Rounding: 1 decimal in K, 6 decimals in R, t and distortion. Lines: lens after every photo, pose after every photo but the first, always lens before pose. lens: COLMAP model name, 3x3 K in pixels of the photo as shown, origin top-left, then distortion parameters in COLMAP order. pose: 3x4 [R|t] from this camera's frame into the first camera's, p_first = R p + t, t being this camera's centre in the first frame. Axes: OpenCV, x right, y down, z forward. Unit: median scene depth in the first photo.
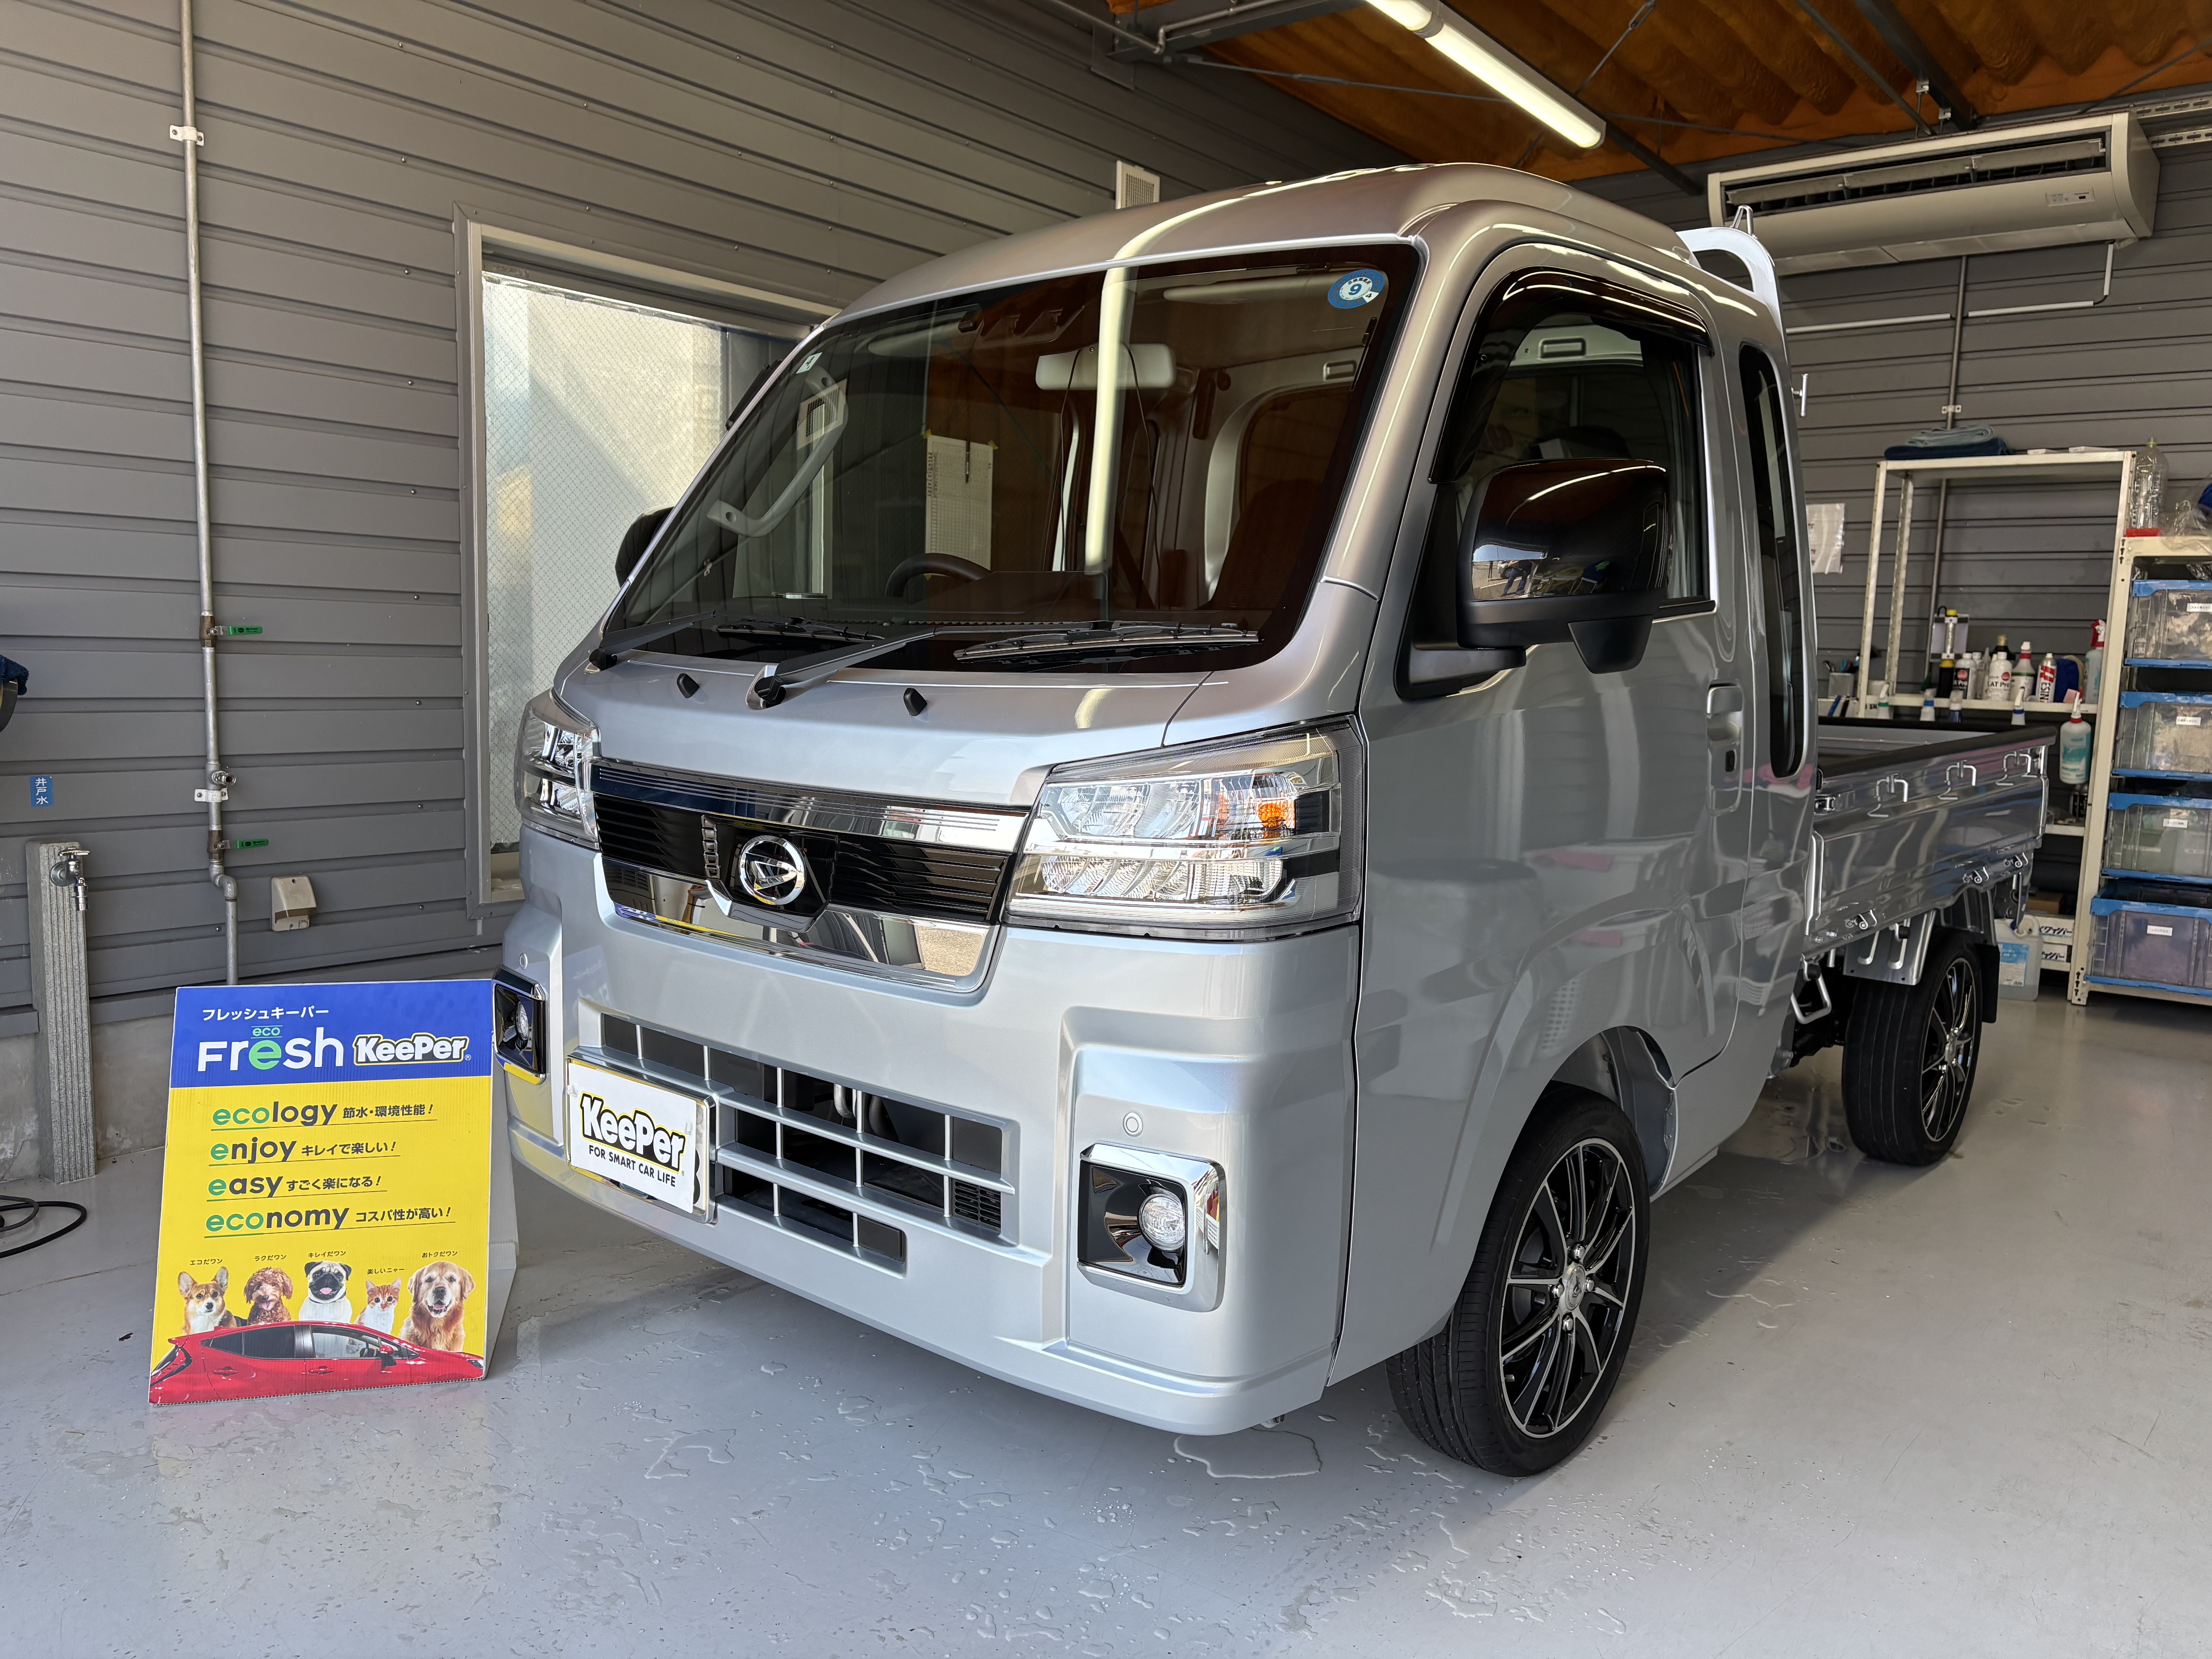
lens RADIAL K [[1681.3, 0, 1095.6], [0, 1681.3, 846.2], [0, 0, 1]] dist [0.036847, -0.046713]
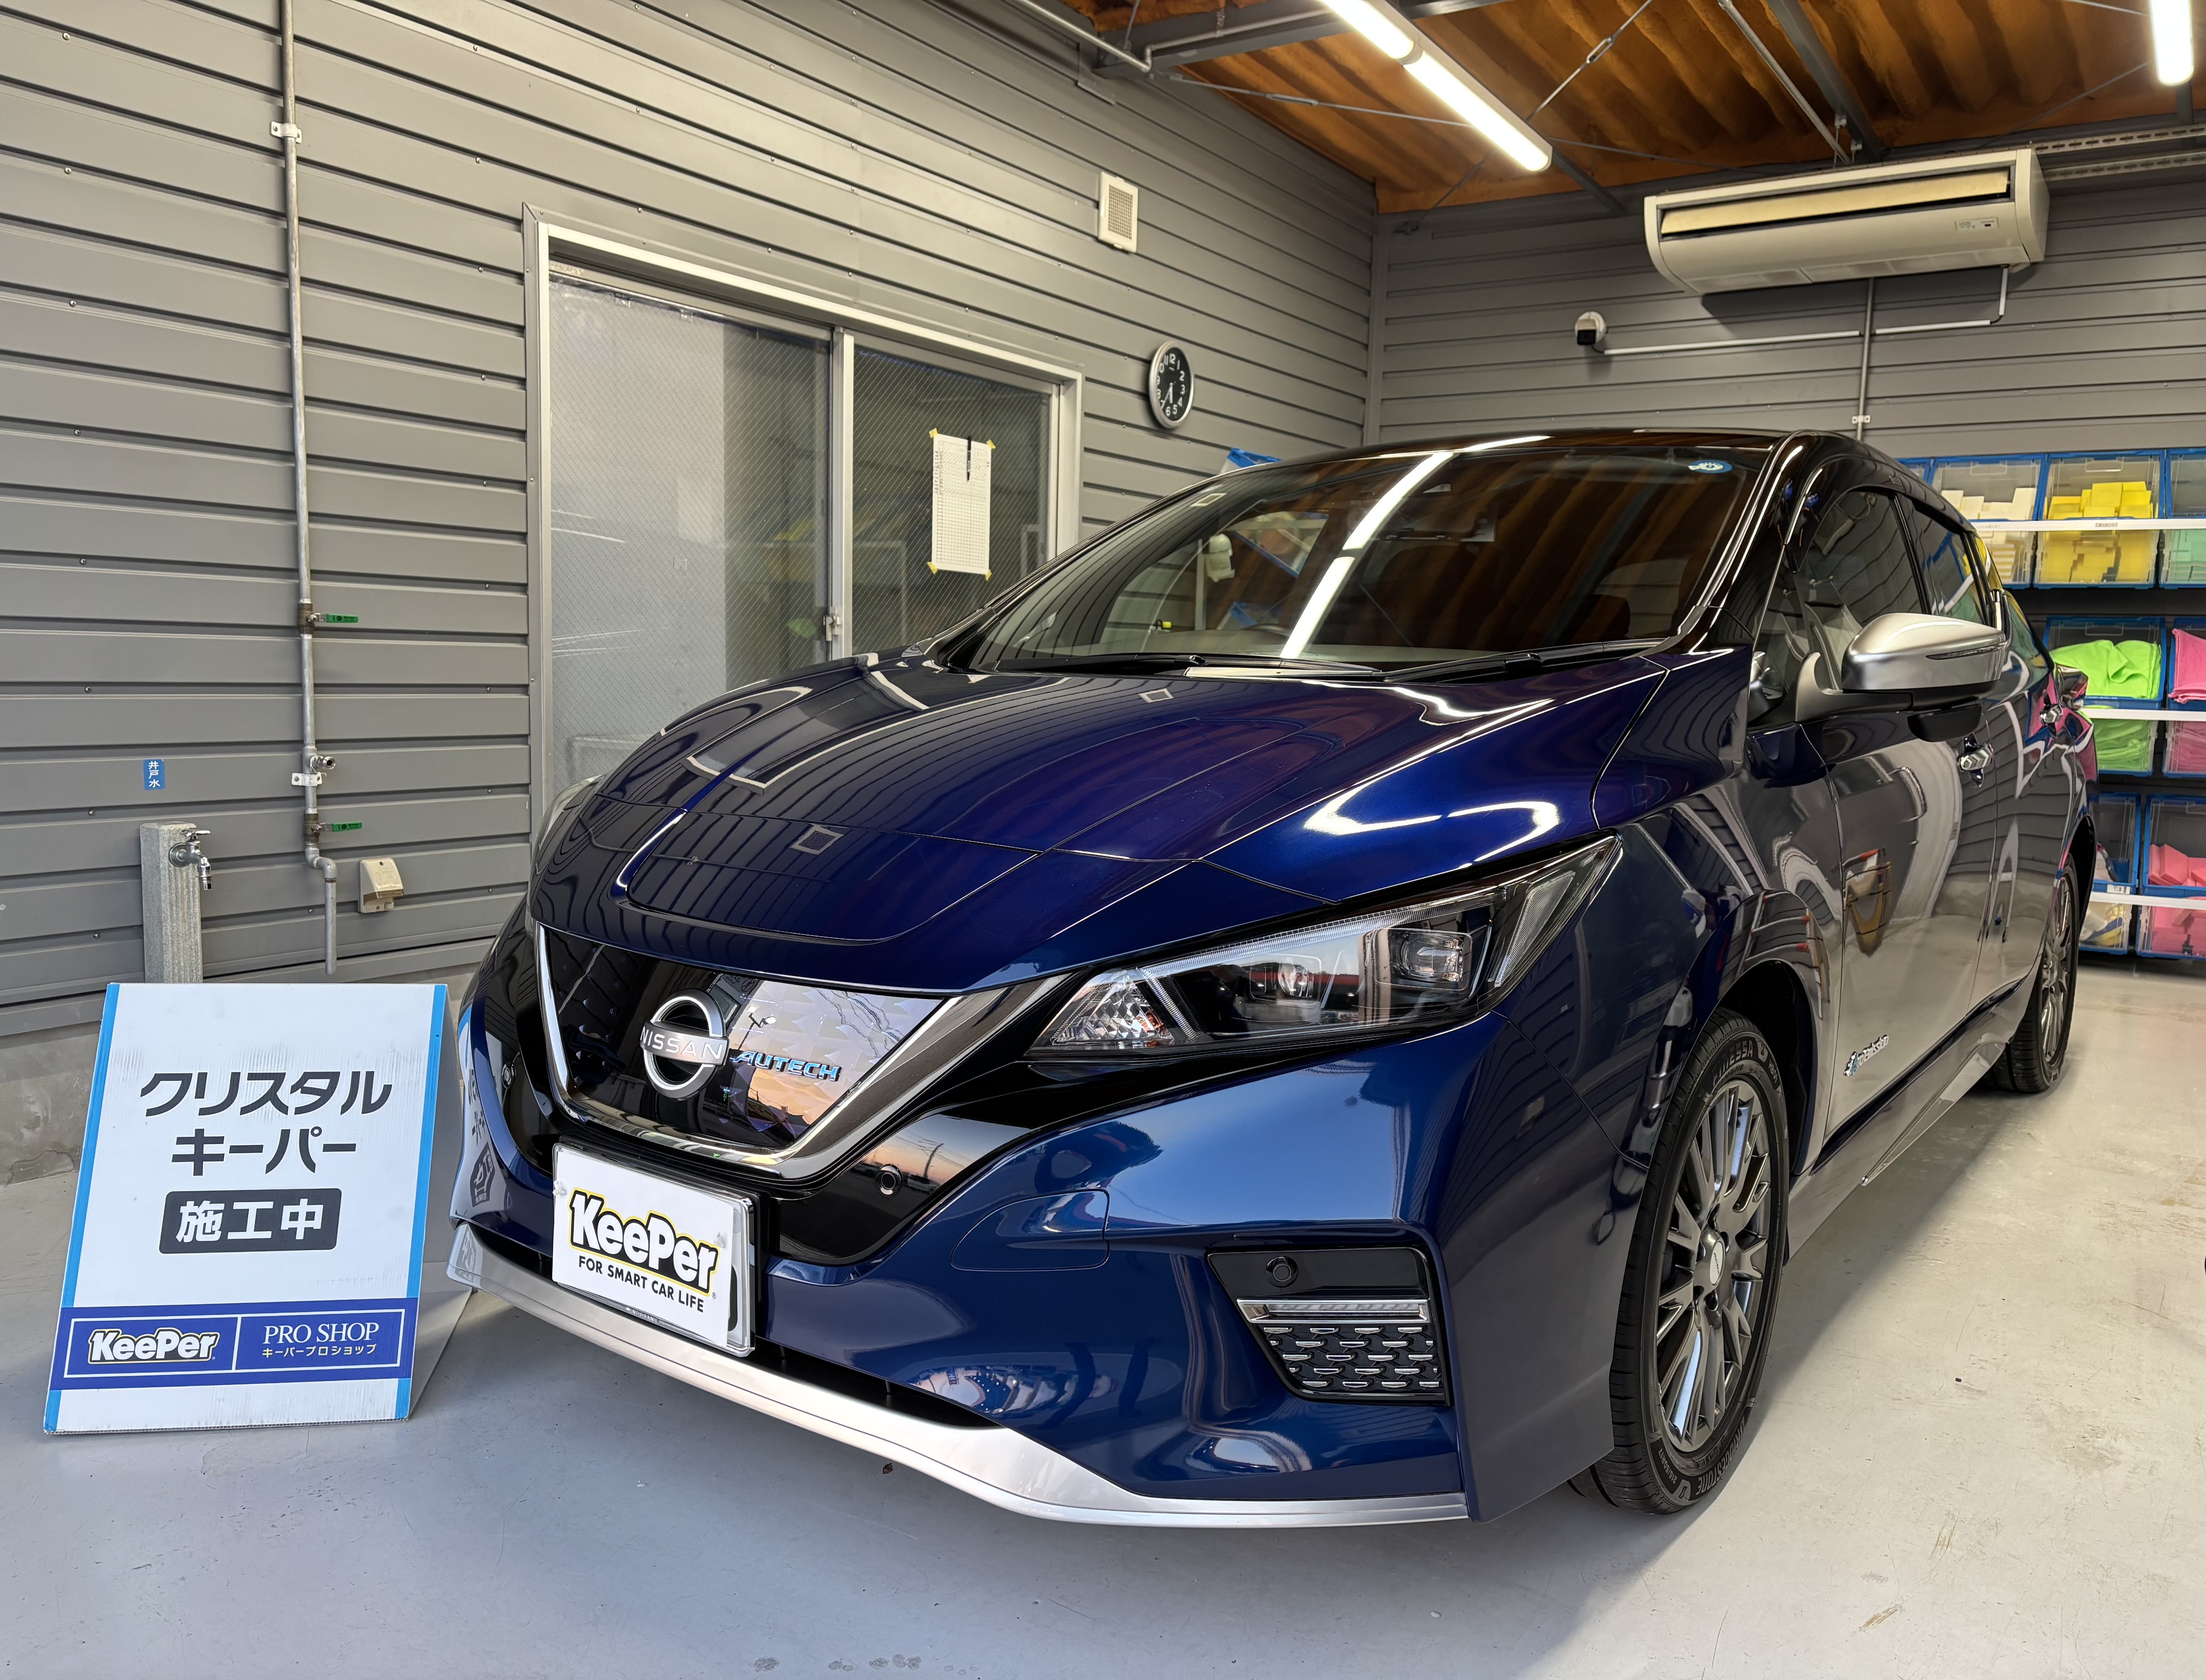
lens RADIAL K [[1696.4, 0, 1104.4], [0, 1696.4, 851.0], [0, 0, 1]] dist [0.030520, -0.033038]
pose [[0.995731, -0.014001, 0.091230, -0.103867], [0.014282, 0.999895, -0.002426, 0.016945], [-0.091186, 0.003719, 0.995827, -0.050112]]
